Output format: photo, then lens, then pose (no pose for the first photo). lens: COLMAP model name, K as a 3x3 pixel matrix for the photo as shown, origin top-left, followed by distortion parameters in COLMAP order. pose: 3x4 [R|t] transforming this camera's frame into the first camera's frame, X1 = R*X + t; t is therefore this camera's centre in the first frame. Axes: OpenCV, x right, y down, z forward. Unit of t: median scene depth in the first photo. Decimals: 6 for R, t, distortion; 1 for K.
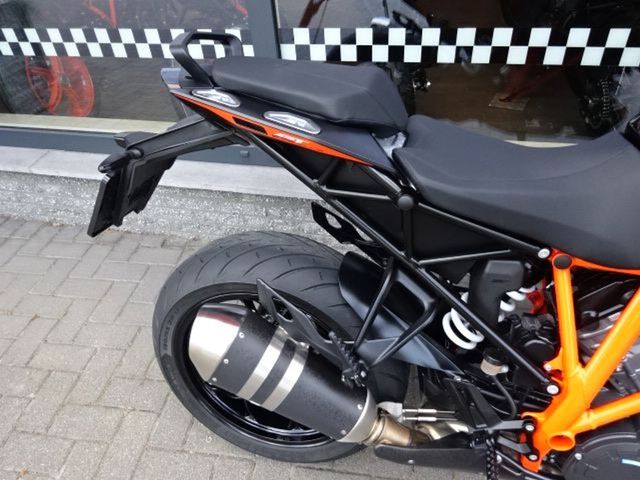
lens RADIAL K [[463.7, 0, 320.0], [0, 463.7, 240.0], [0, 0, 1]] dist [0.007632, 0.001330]
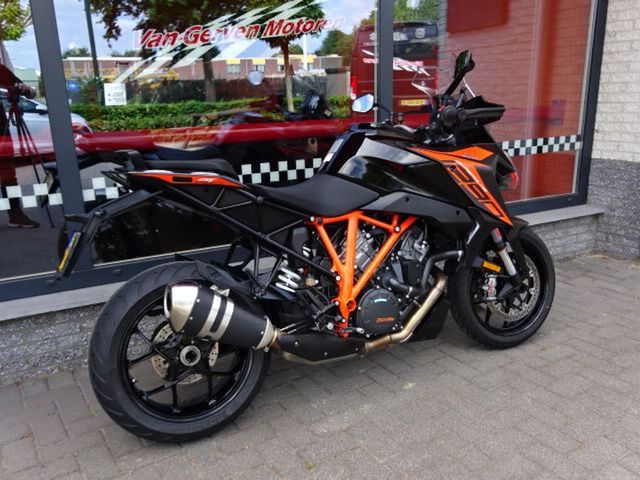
lens RADIAL K [[566.3, 0, 320.0], [0, 566.3, 240.0], [0, 0, 1]] dist [0.044416, -0.004758]
pose [[0.750175, -0.131010, 0.648131, -1.172816], [0.400132, 0.870289, -0.287214, 0.827387], [-0.526434, 0.474799, 0.705290, -0.852019]]
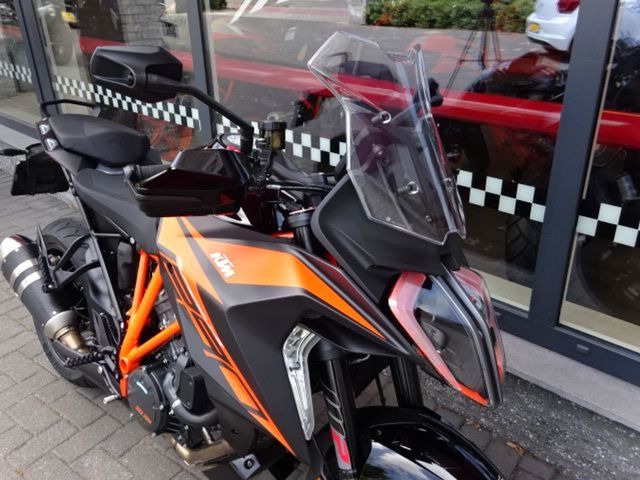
lens RADIAL K [[580.2, 0, 320.0], [0, 580.2, 240.0], [0, 0, 1]] dist [0.049496, 0.000069]
pose [[0.873248, 0.252106, -0.416990, 1.763249], [-0.334883, 0.932137, -0.137747, 0.081288], [0.353965, 0.259930, 0.898412, -0.649495]]
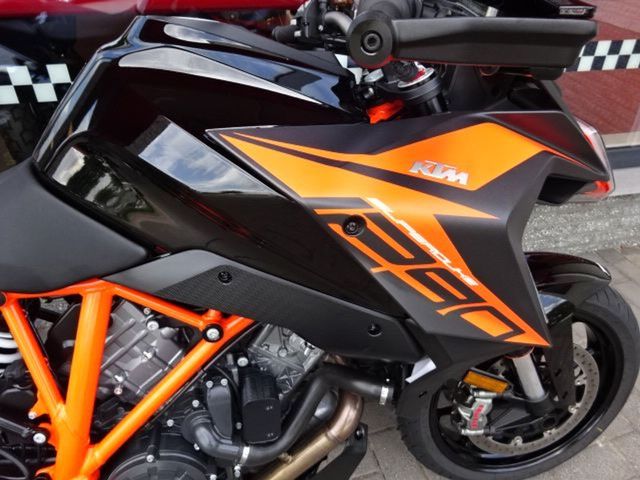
lens RADIAL K [[480.9, 0, 320.0], [0, 480.9, 240.0], [0, 0, 1]] dist [-0.004120, -0.002079]
pose [[0.891205, -0.196735, 0.408717, 0.625880], [0.233039, 0.971626, -0.040450, 0.105274], [-0.389162, 0.131296, 0.911765, -0.094664]]
